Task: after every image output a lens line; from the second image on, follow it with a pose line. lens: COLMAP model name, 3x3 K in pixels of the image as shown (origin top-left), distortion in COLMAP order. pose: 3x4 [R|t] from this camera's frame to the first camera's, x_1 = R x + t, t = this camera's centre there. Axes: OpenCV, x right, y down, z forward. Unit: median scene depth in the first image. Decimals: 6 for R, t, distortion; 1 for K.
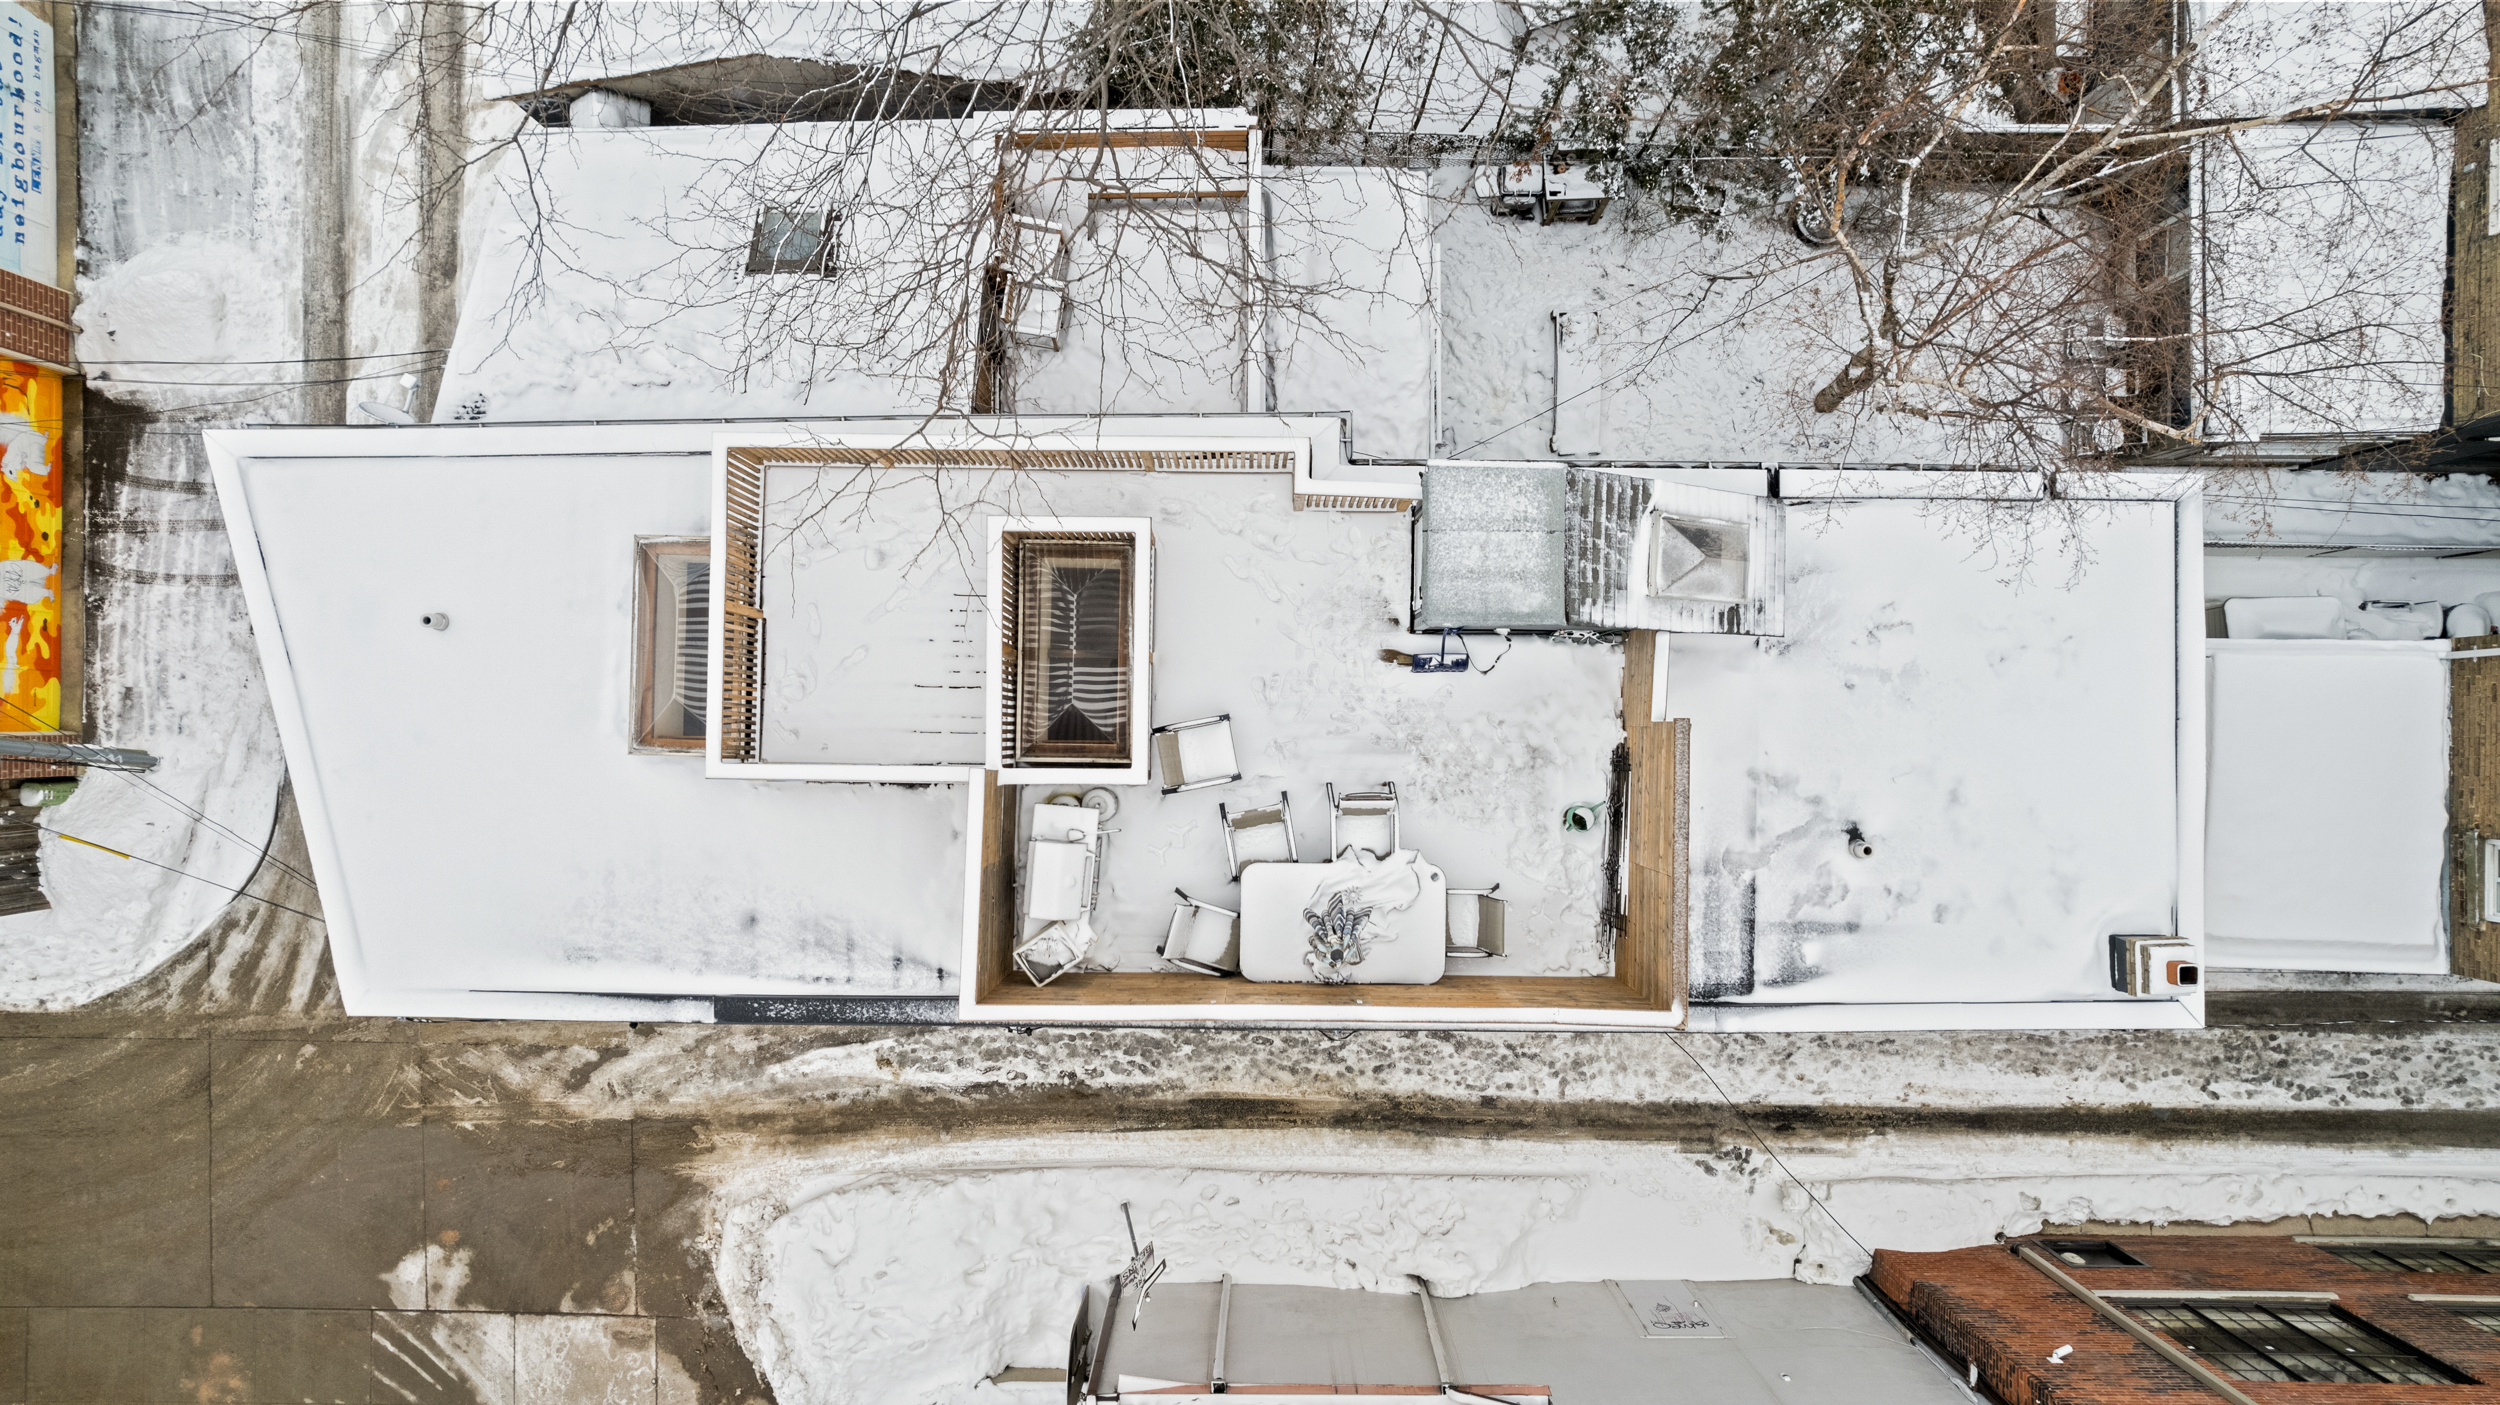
lens RADIAL K [[1600.0, 0, 1237.5], [0, 1600.0, 723.4], [0, 0, 1]] dist [-0.055688, 0.030831]
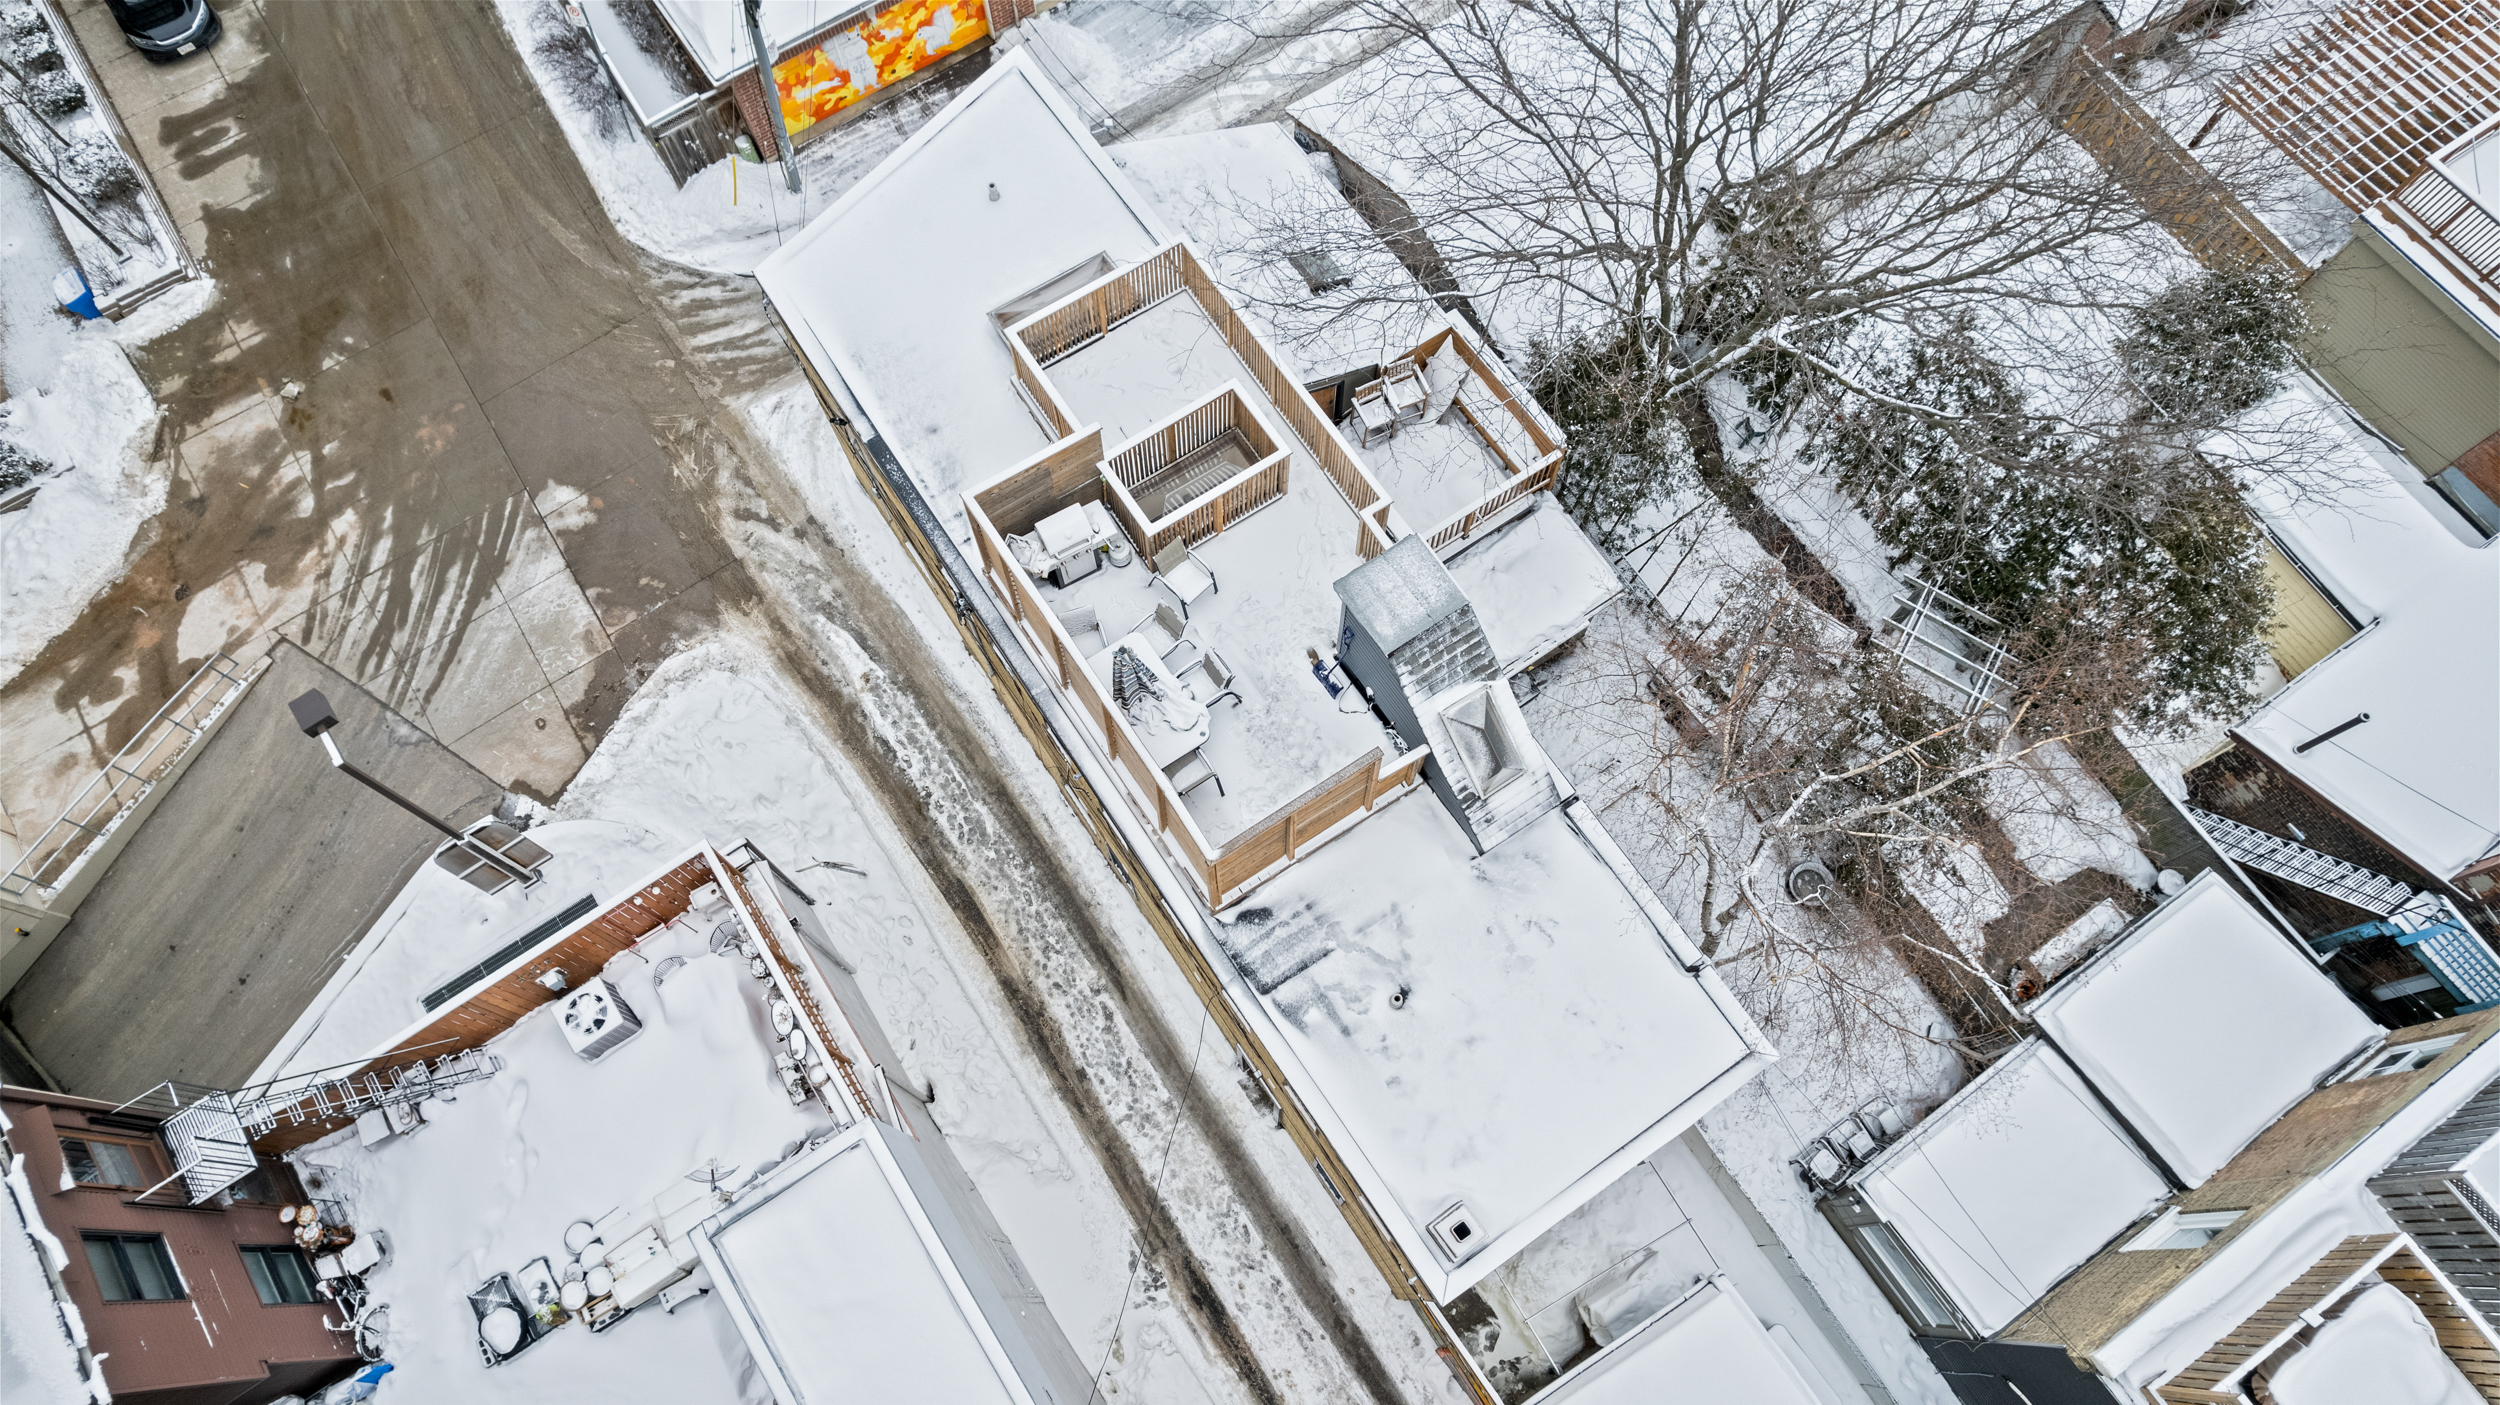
lens RADIAL K [[1600.0, 0, 1245.2], [0, 1600.0, 704.2], [0, 0, 1]] dist [-0.055688, 0.030831]
pose [[0.561354, 0.776977, -0.284935, 0.356538], [-0.827555, 0.529433, -0.186689, 0.212459], [0.005801, 0.340598, 0.940191, -0.248006]]
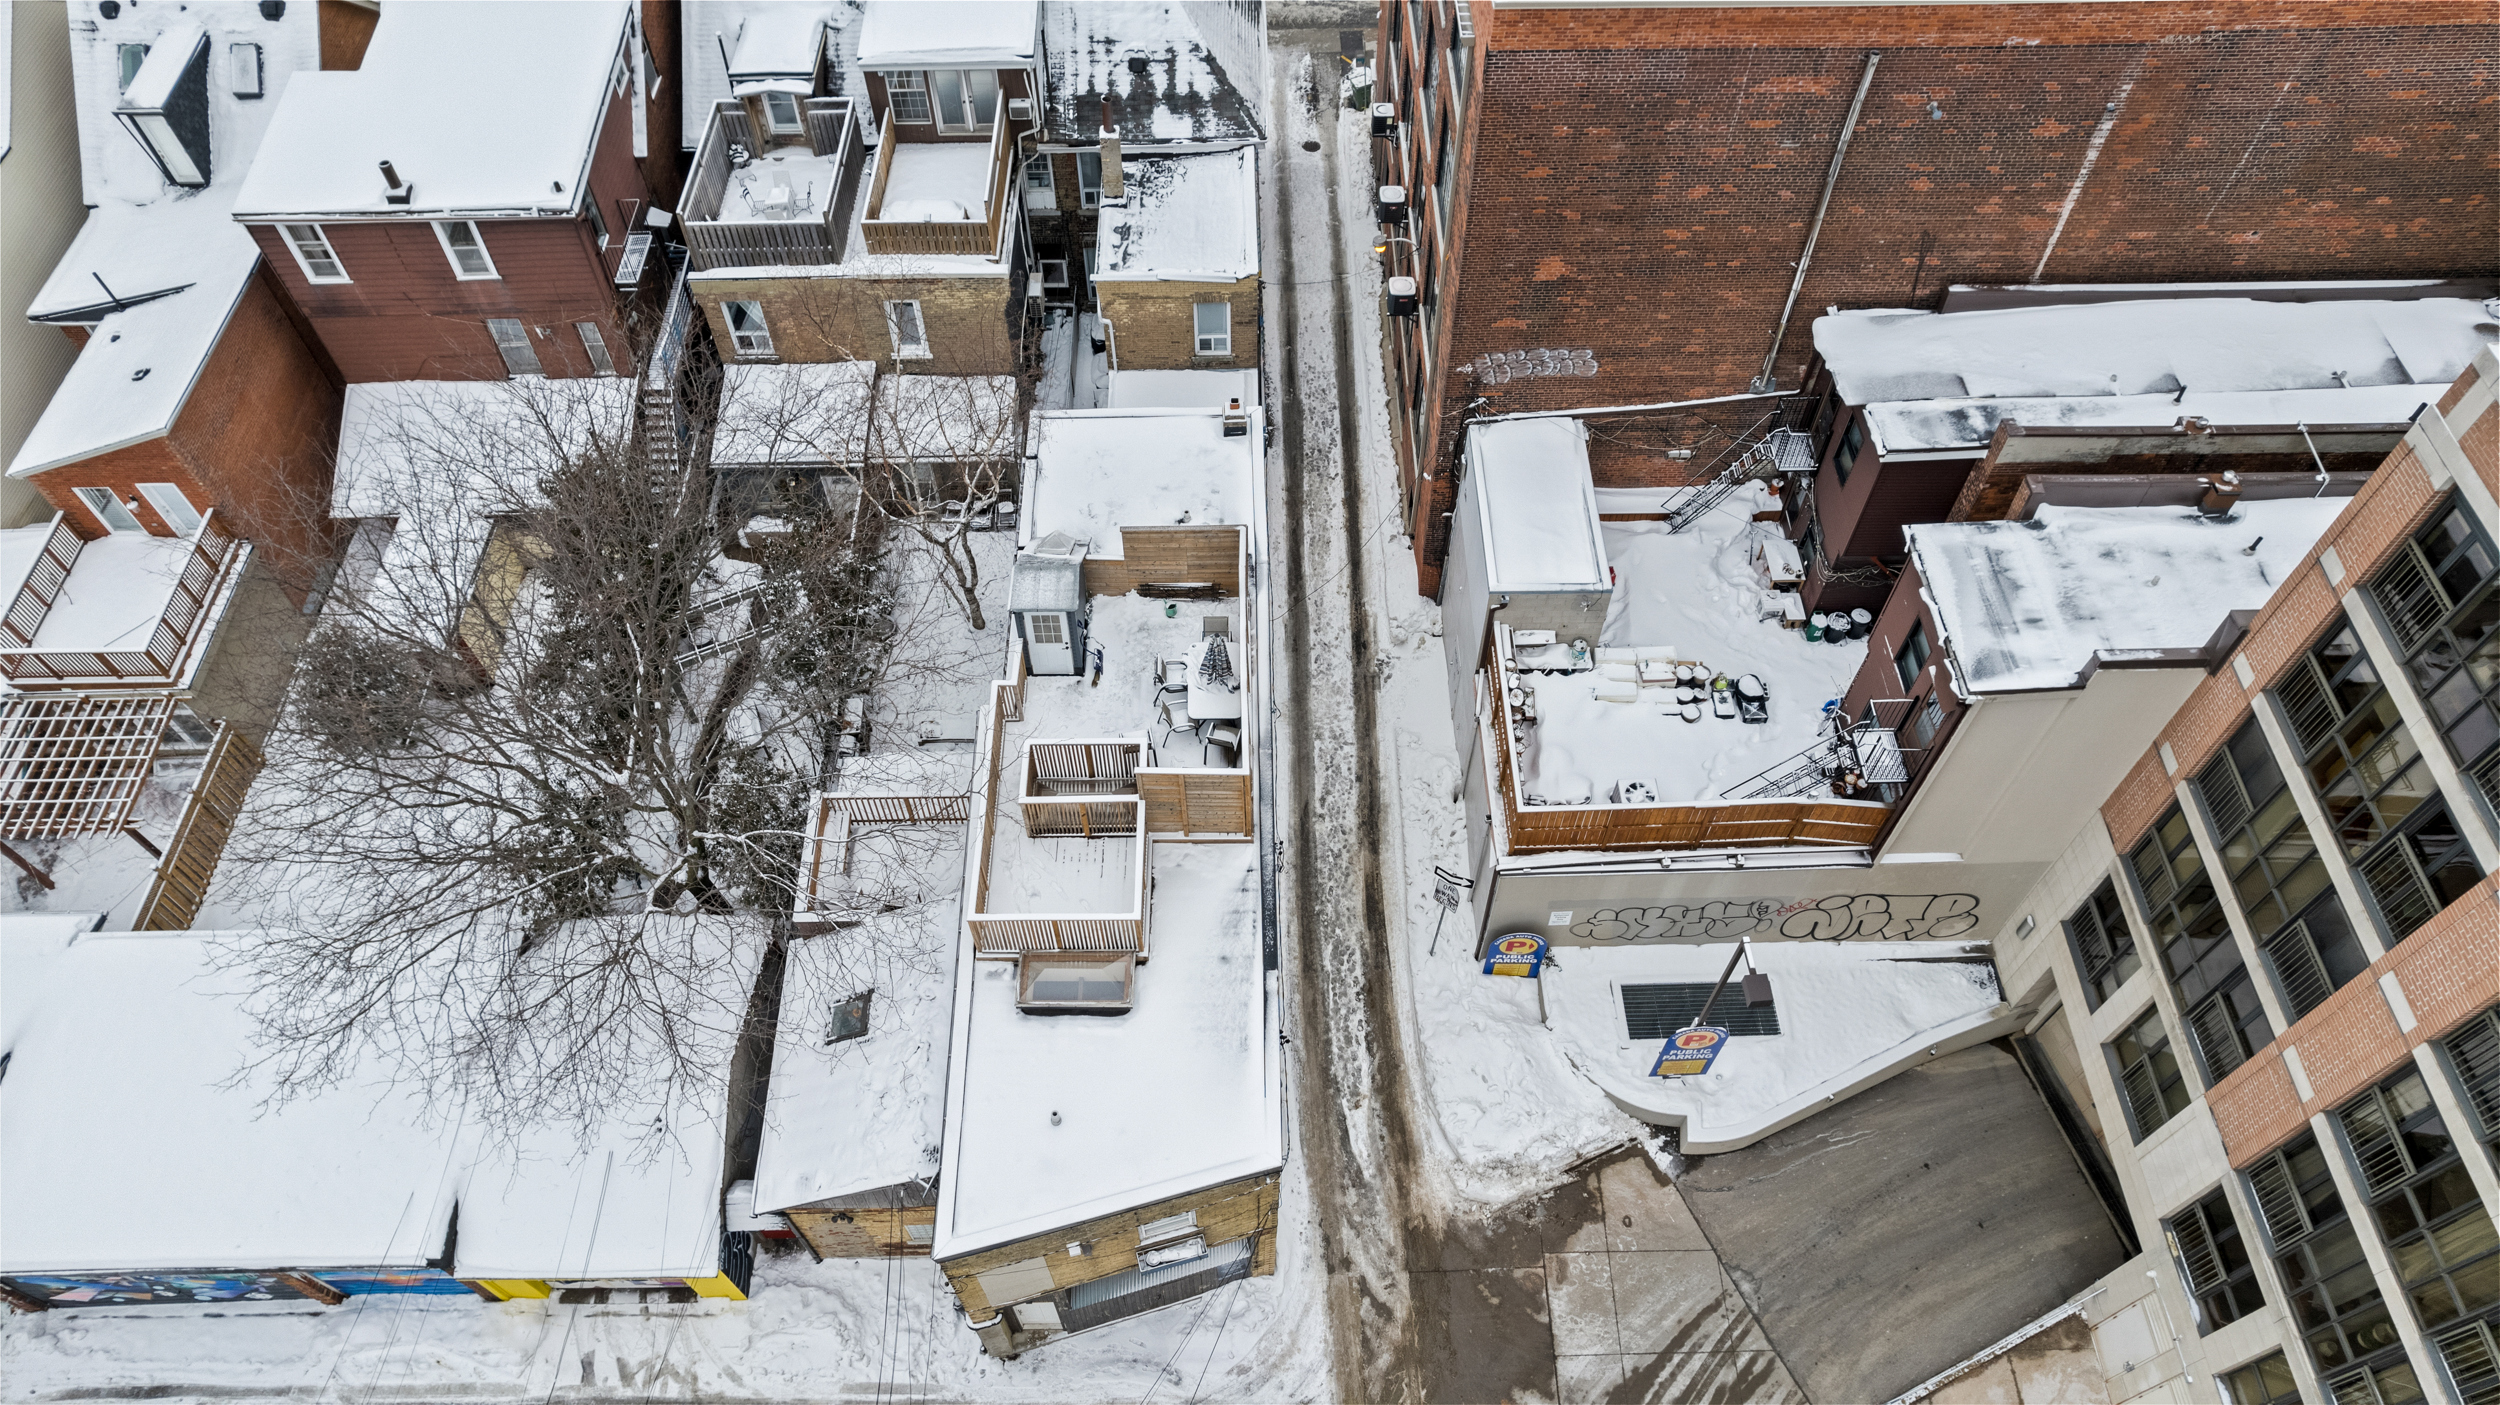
lens RADIAL K [[1600.0, 0, 1229.1], [0, 1600.0, 722.5], [0, 0, 1]] dist [-0.055688, 0.030831]
pose [[-0.012699, -0.814402, 0.580162, -0.825553], [0.999859, -0.016744, -0.001618, 0.097319], [0.011032, 0.580059, 0.814500, -0.489464]]
